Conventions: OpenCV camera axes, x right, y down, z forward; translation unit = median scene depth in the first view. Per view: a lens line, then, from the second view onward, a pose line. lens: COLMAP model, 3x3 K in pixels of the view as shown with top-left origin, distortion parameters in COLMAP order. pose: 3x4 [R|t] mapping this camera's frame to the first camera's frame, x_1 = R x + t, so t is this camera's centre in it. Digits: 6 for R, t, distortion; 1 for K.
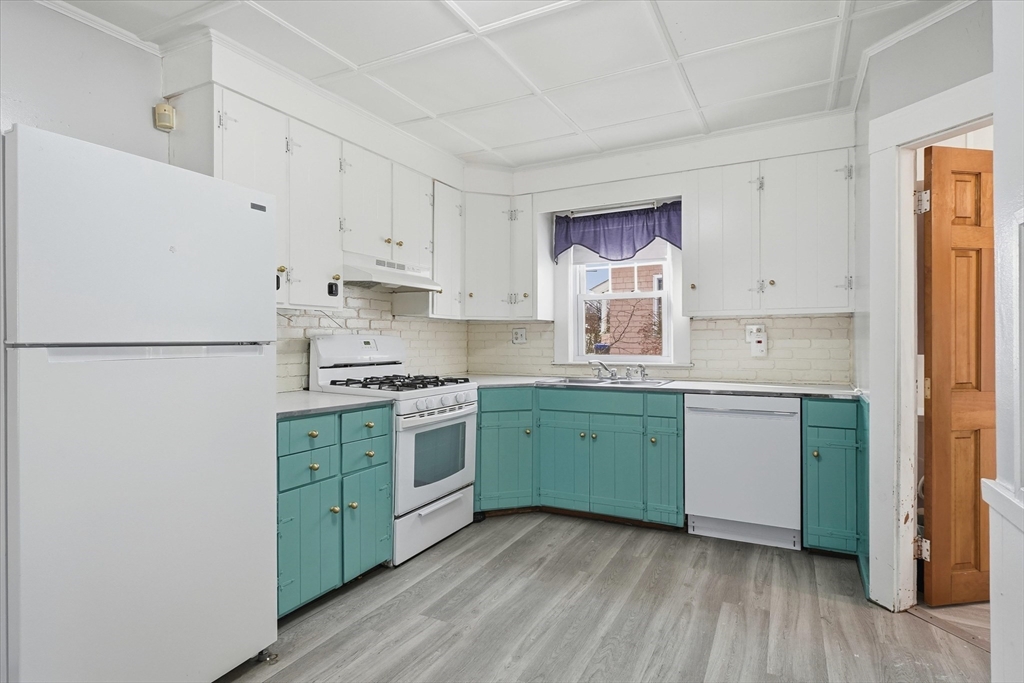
lens RADIAL K [[526.3, 0, 516.3], [0, 526.3, 342.4], [0, 0, 1]] dist [-0.000738, -0.000268]
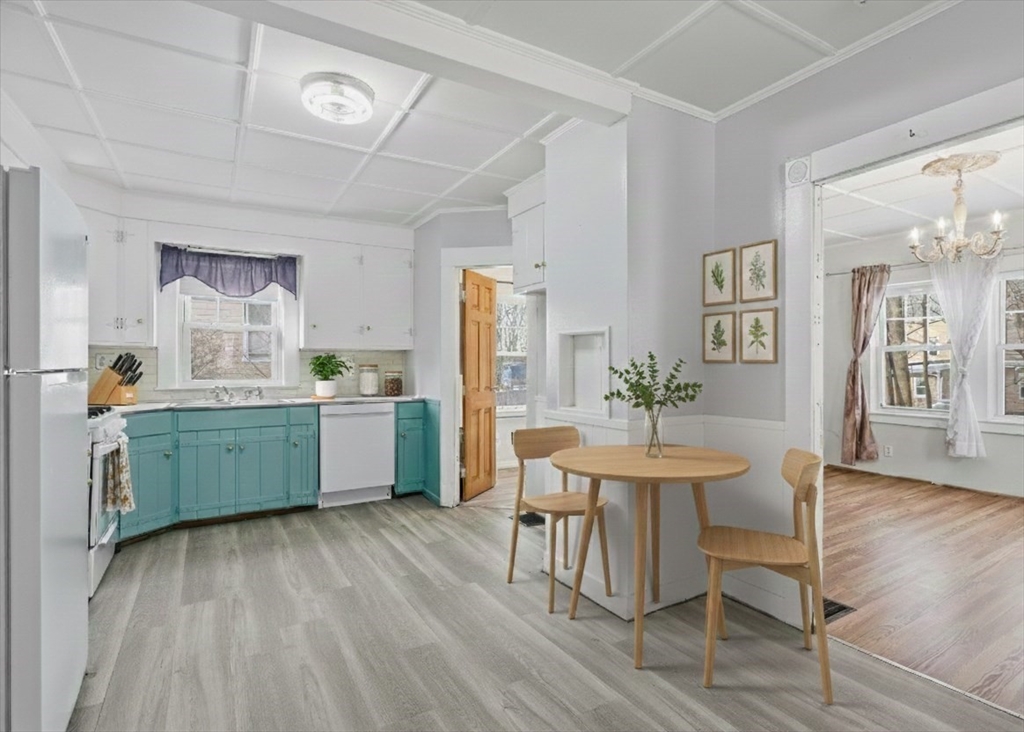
lens RADIAL K [[525.9, 0, 514.5], [0, 525.9, 363.7], [0, 0, 1]] dist [0.000585, -0.000006]
pose [[0.547930, 0.003463, 0.836517, -0.611767], [0.003571, 0.999973, -0.006479, -0.000148], [-0.836517, 0.006537, 0.547902, -0.193152]]
